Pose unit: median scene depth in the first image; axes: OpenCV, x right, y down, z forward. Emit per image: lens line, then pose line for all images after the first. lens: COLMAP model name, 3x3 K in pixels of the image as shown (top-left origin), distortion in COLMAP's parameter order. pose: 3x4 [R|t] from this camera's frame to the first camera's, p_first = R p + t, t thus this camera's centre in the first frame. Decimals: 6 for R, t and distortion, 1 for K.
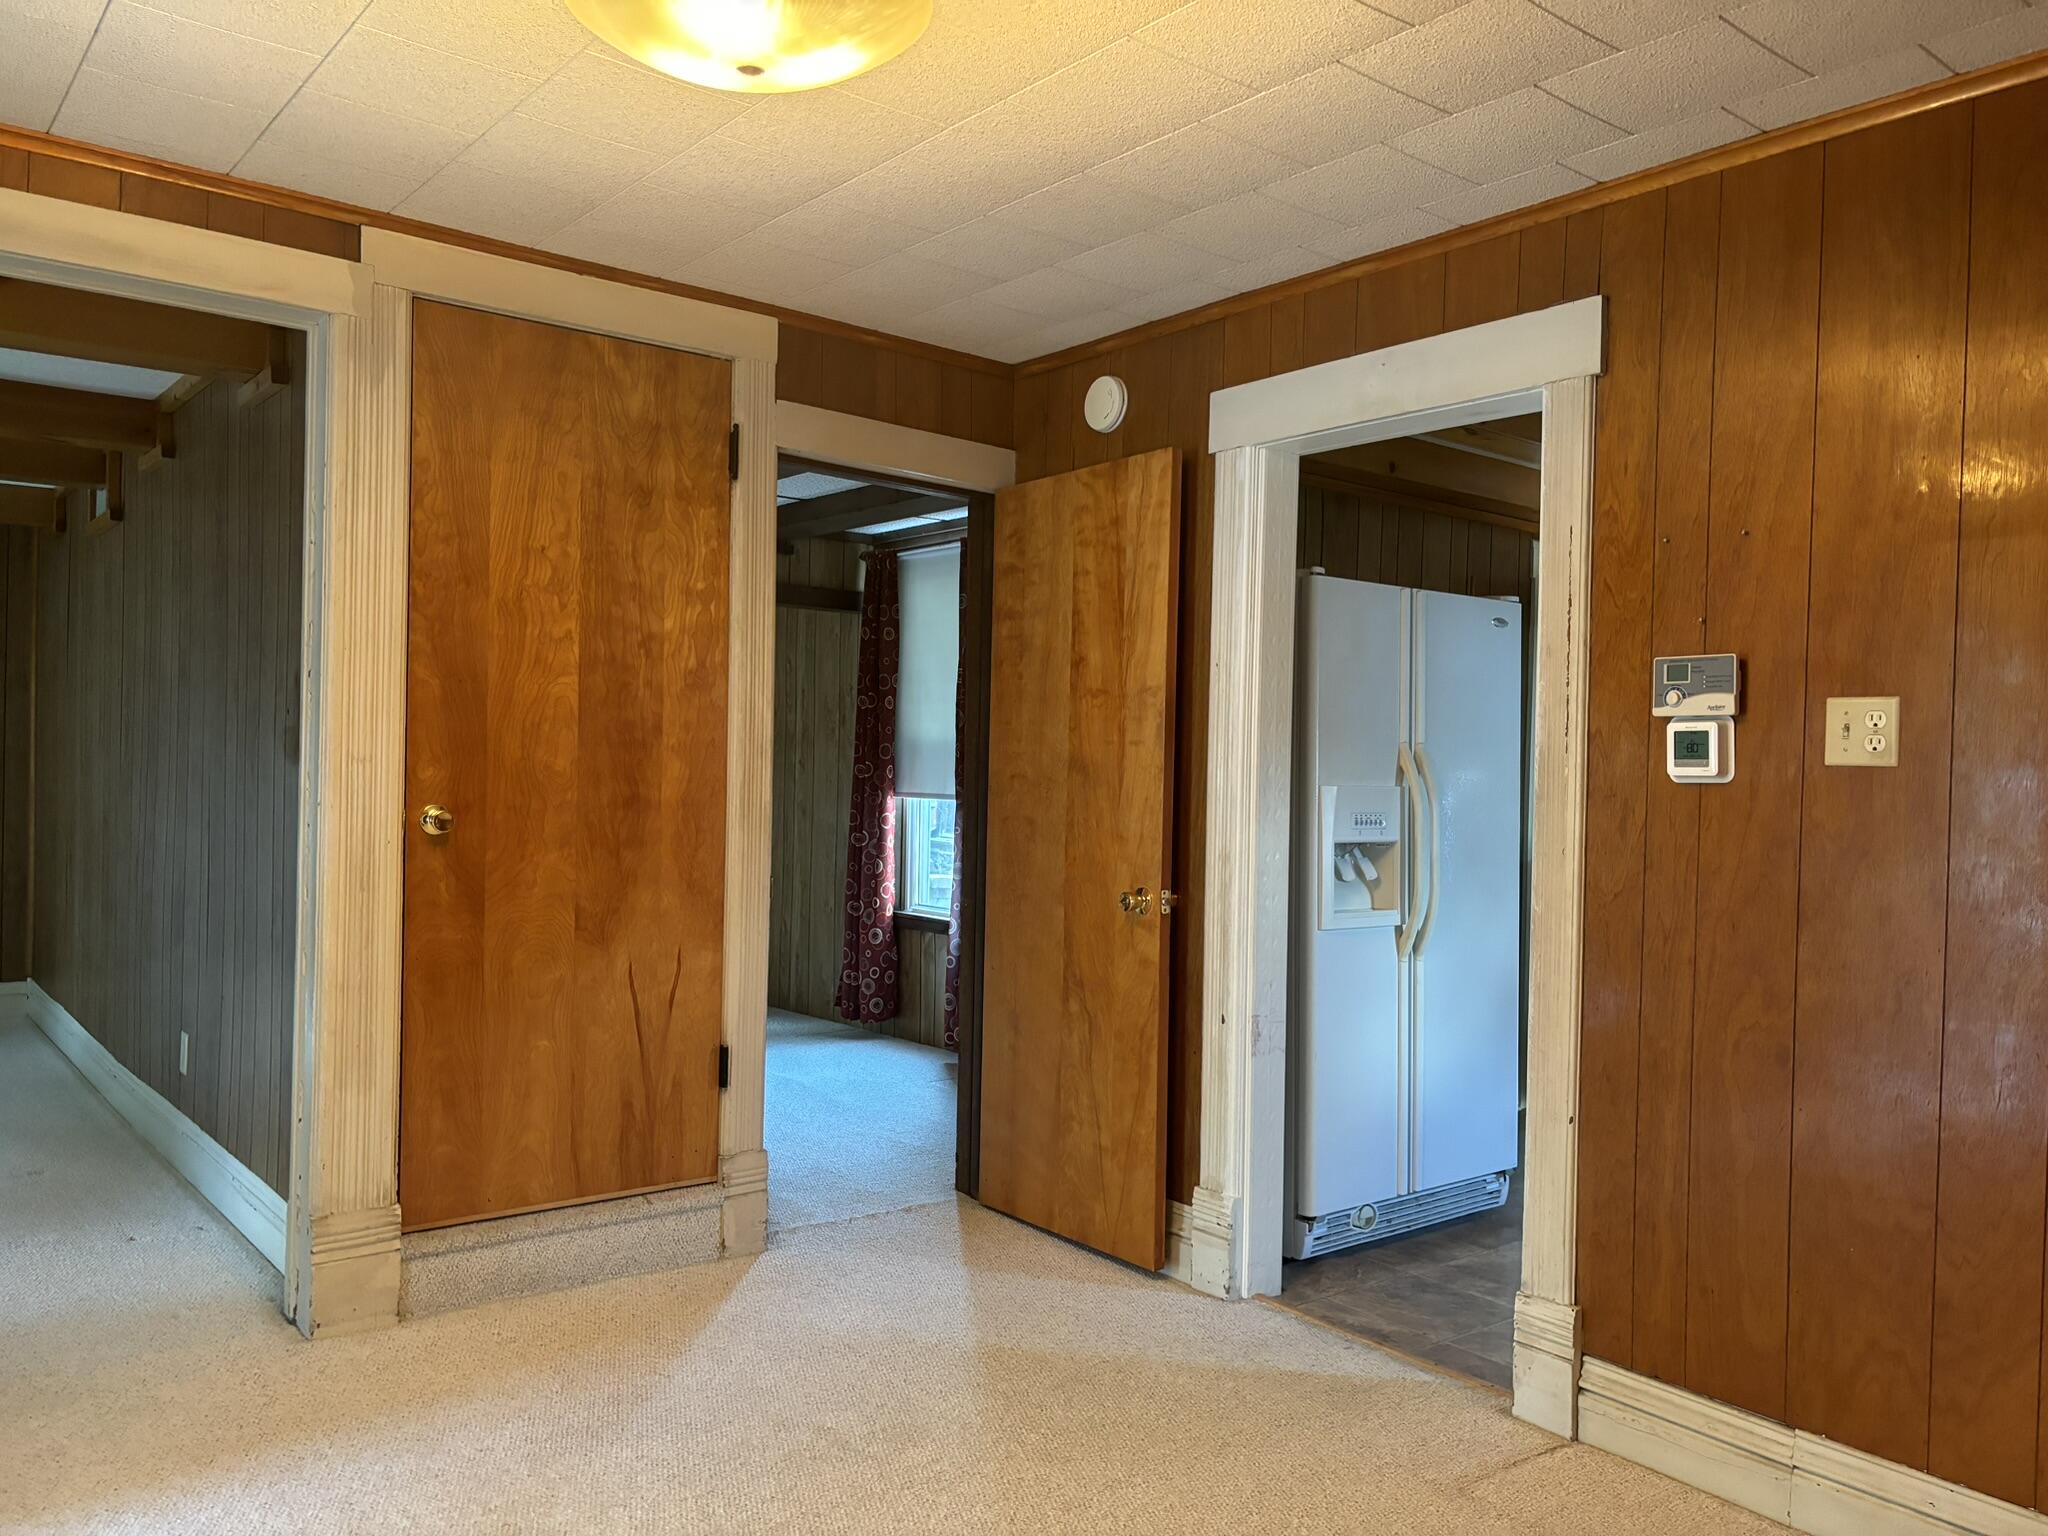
lens RADIAL K [[1540.9, 0, 1027.1], [0, 1540.9, 775.3], [0, 0, 1]] dist [0.028246, -0.038969]
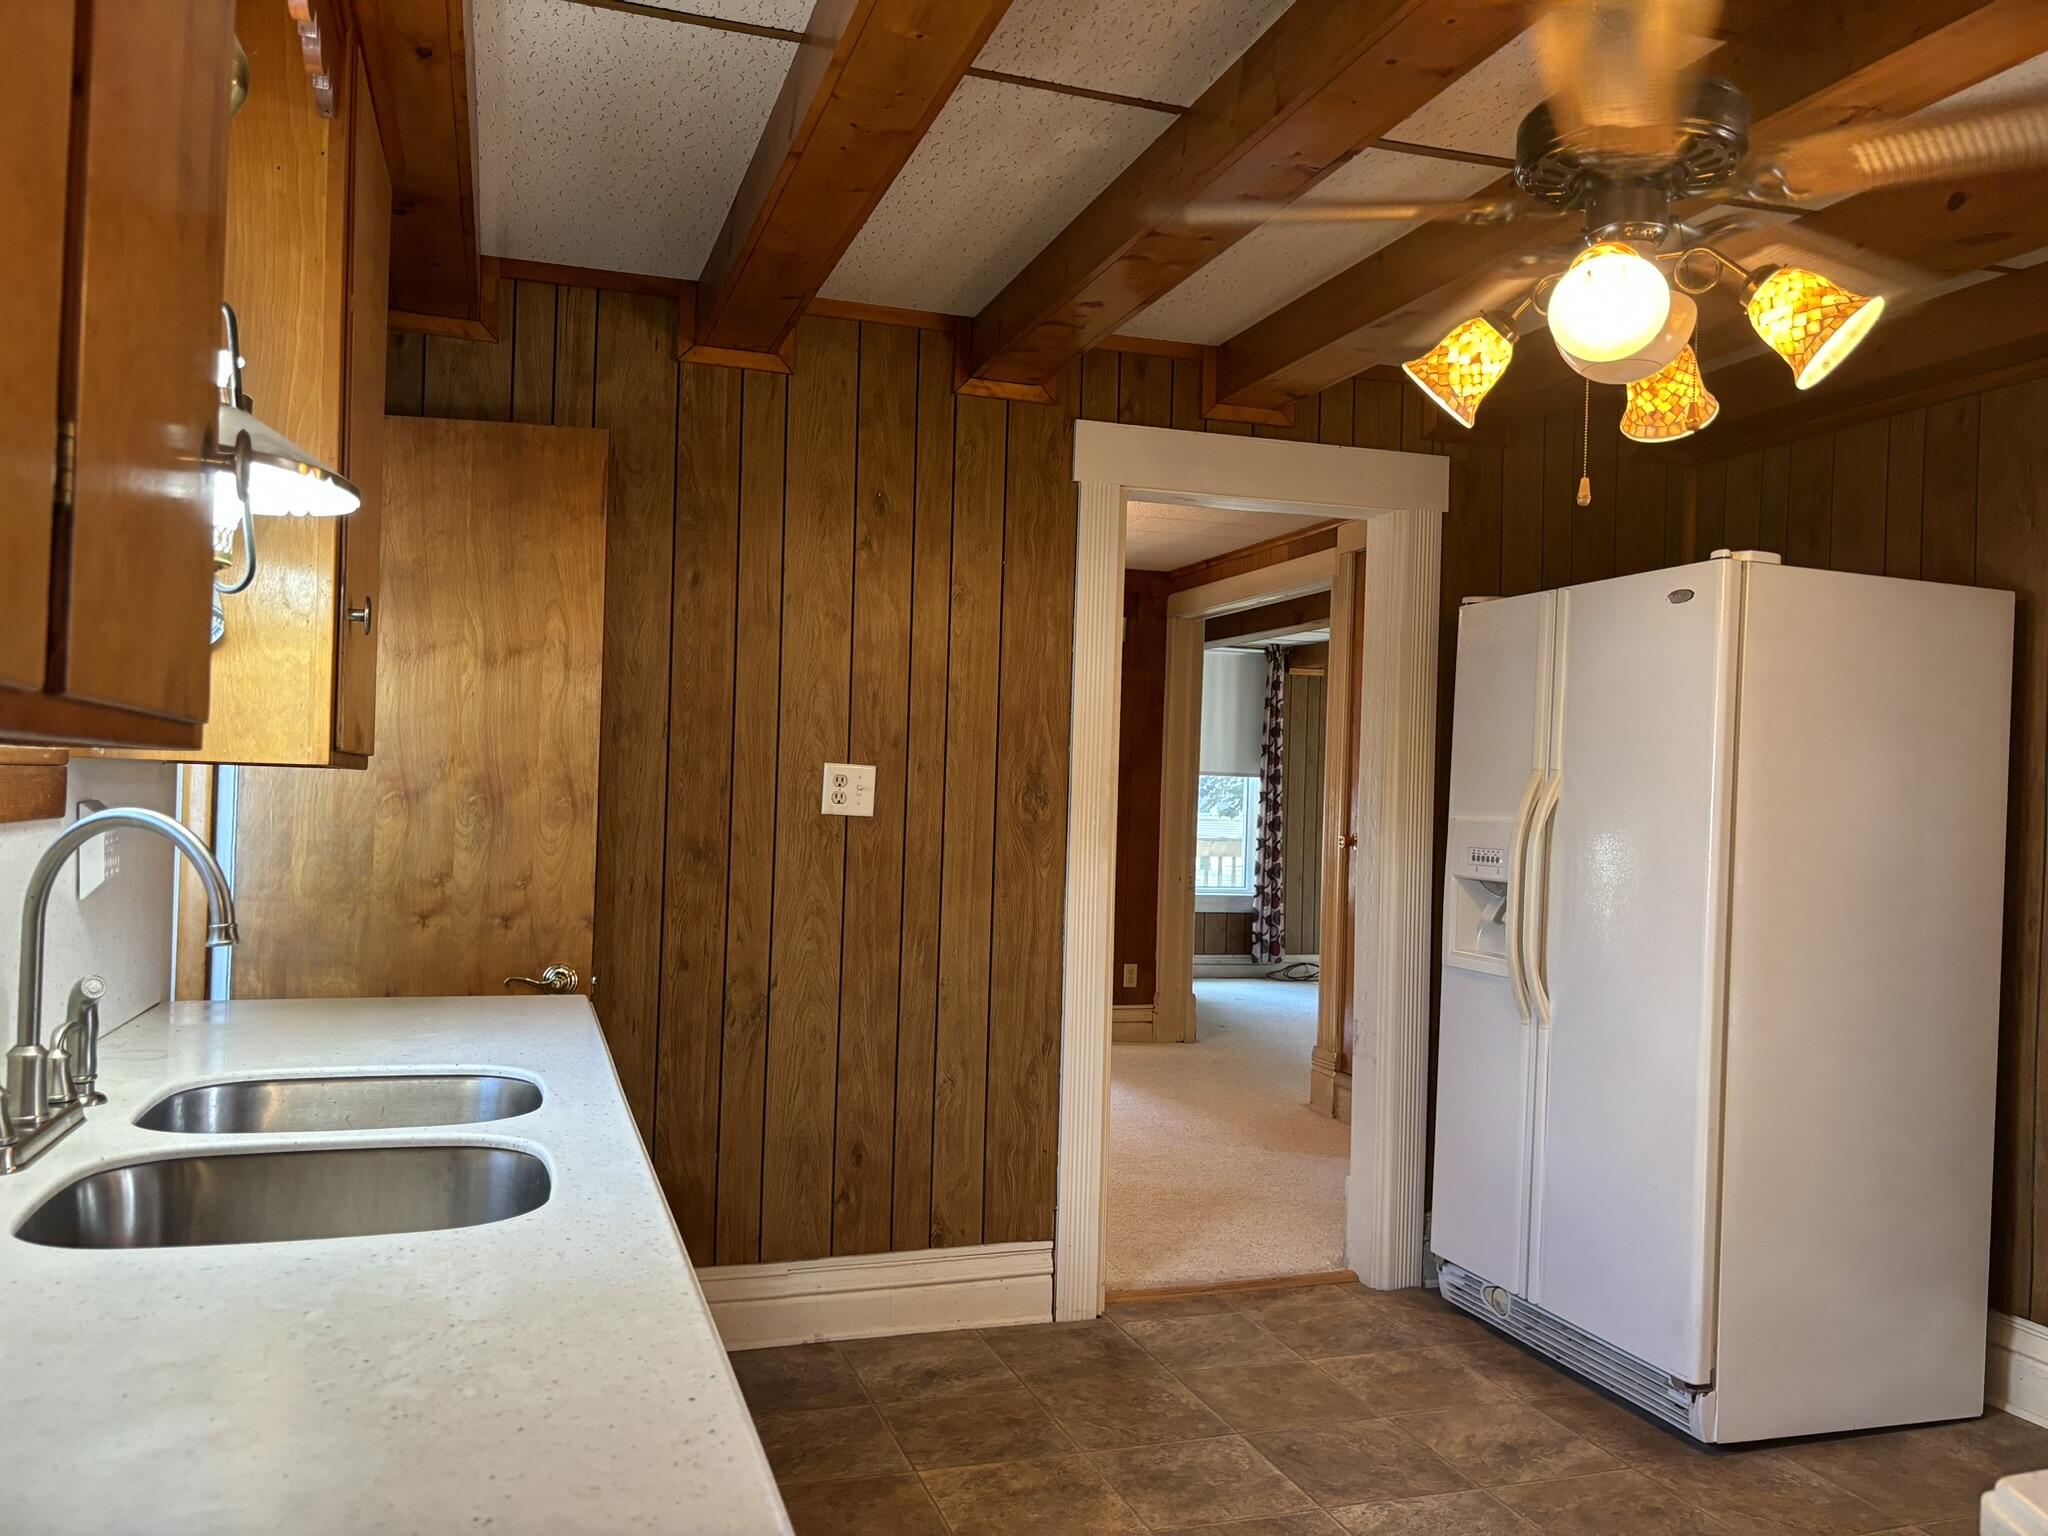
lens RADIAL K [[1540.9, 0, 1018.8], [0, 1540.9, 765.1], [0, 0, 1]] dist [0.028246, -0.038969]
pose [[-0.350664, -0.051533, -0.935083, 1.192104], [-0.037532, 0.998456, -0.040950, 0.022881], [0.935749, 0.020736, -0.352056, 1.065539]]
